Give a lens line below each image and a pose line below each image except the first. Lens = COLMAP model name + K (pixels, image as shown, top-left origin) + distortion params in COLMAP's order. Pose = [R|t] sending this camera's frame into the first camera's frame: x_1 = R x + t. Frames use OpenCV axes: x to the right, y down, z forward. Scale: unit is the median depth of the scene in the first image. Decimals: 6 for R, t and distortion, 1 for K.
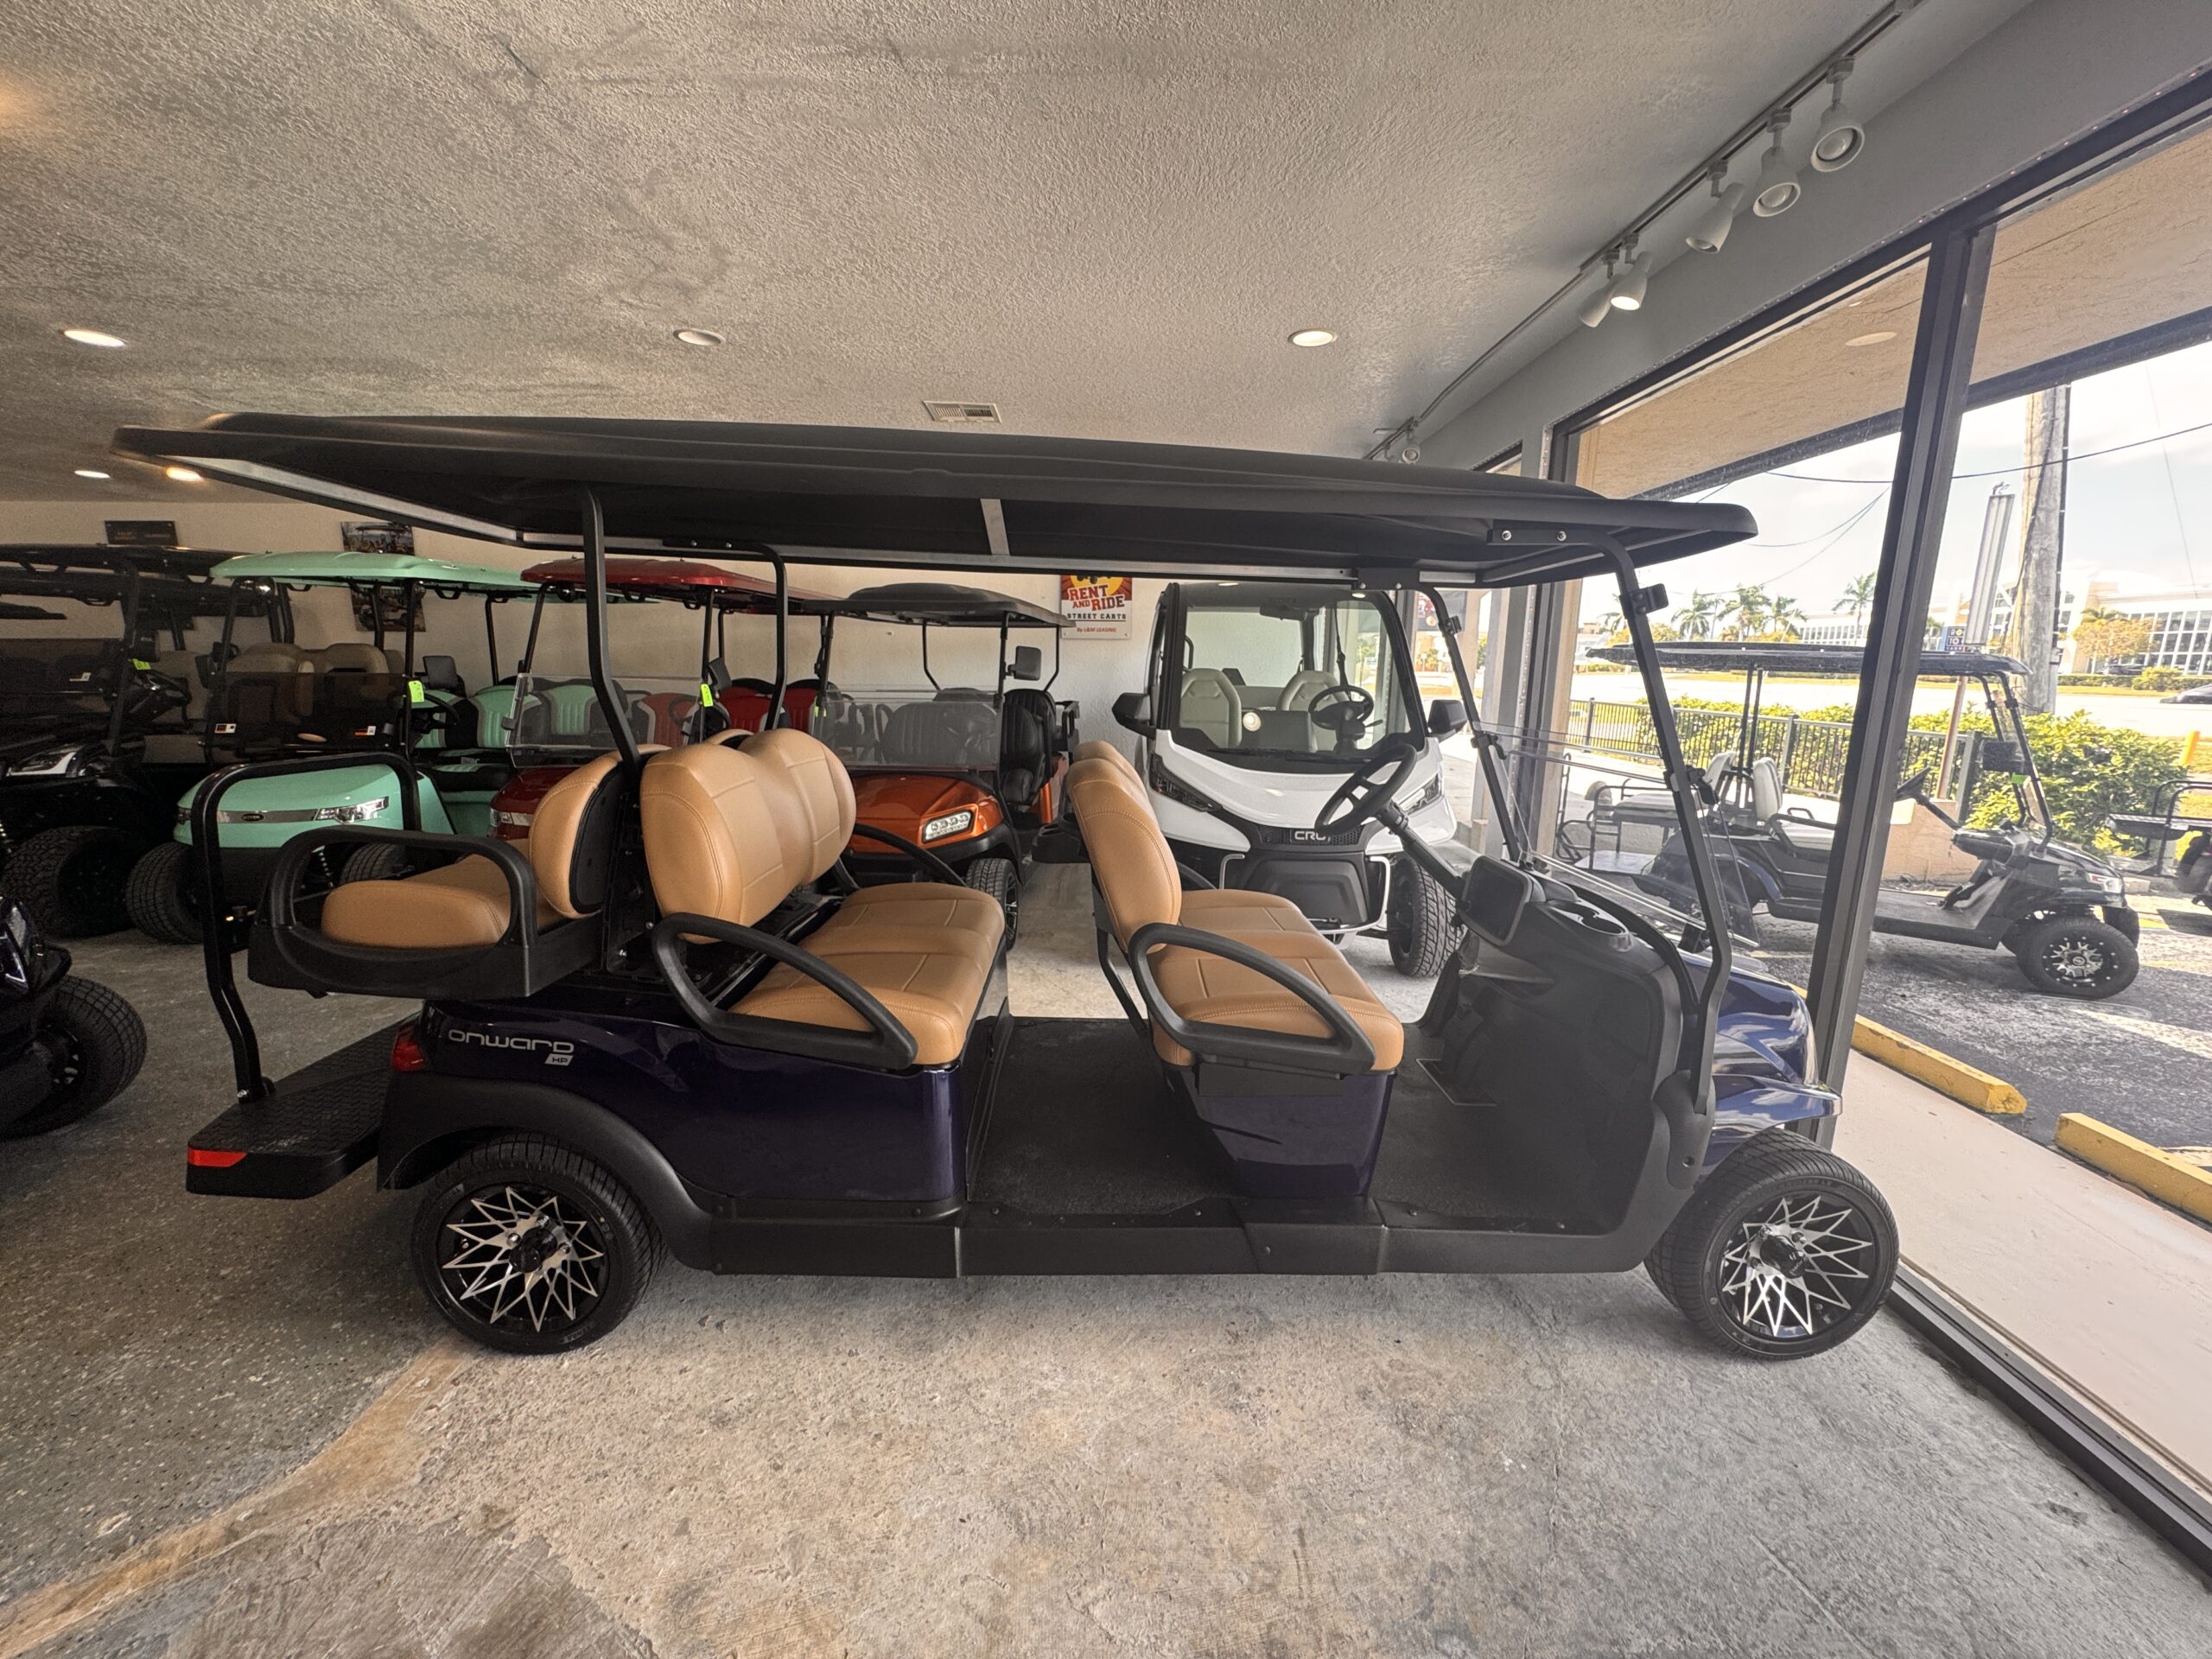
lens RADIAL K [[887.9, 0, 1107.6], [0, 887.9, 833.0], [0, 0, 1]] dist [-0.001082, -0.000047]
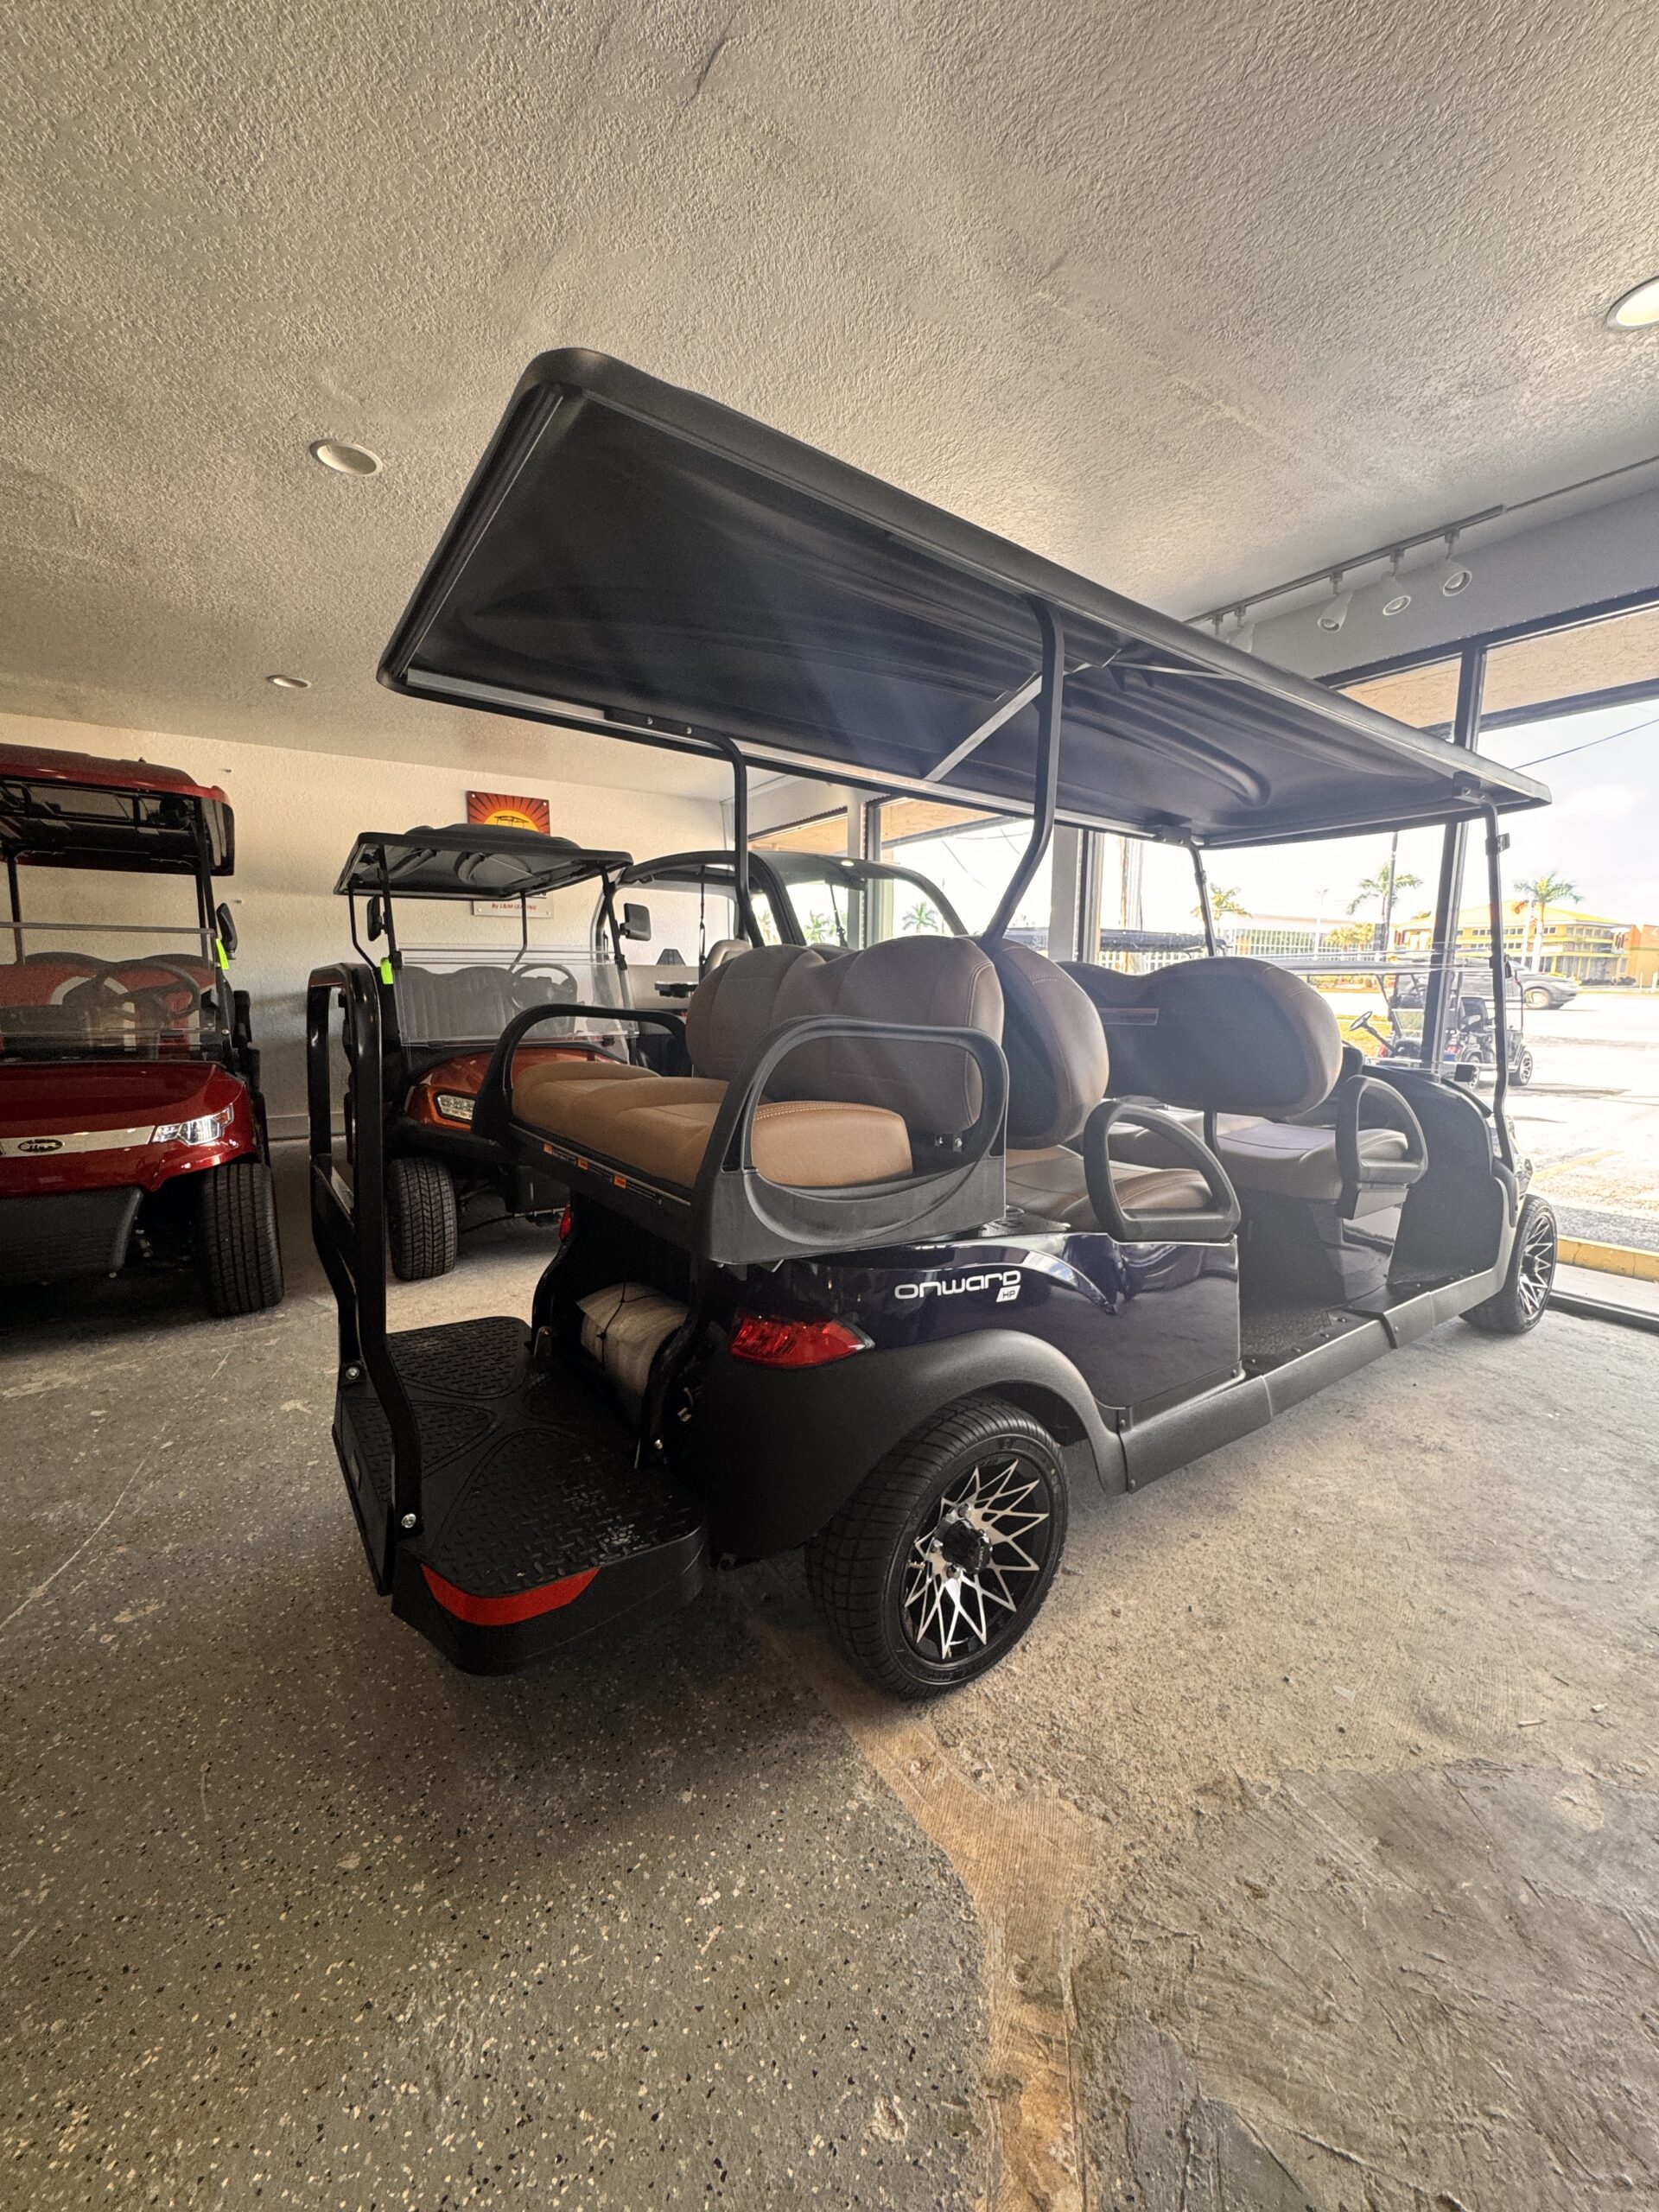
lens RADIAL K [[887.9, 0, 829.5], [0, 887.9, 1106.0], [0, 0, 1]] dist [-0.001082, -0.000047]
pose [[0.820076, -0.093060, 0.564638, -1.161588], [0.116142, 0.993220, -0.004986, 0.061354], [-0.560346, 0.069667, 0.825324, 0.374222]]
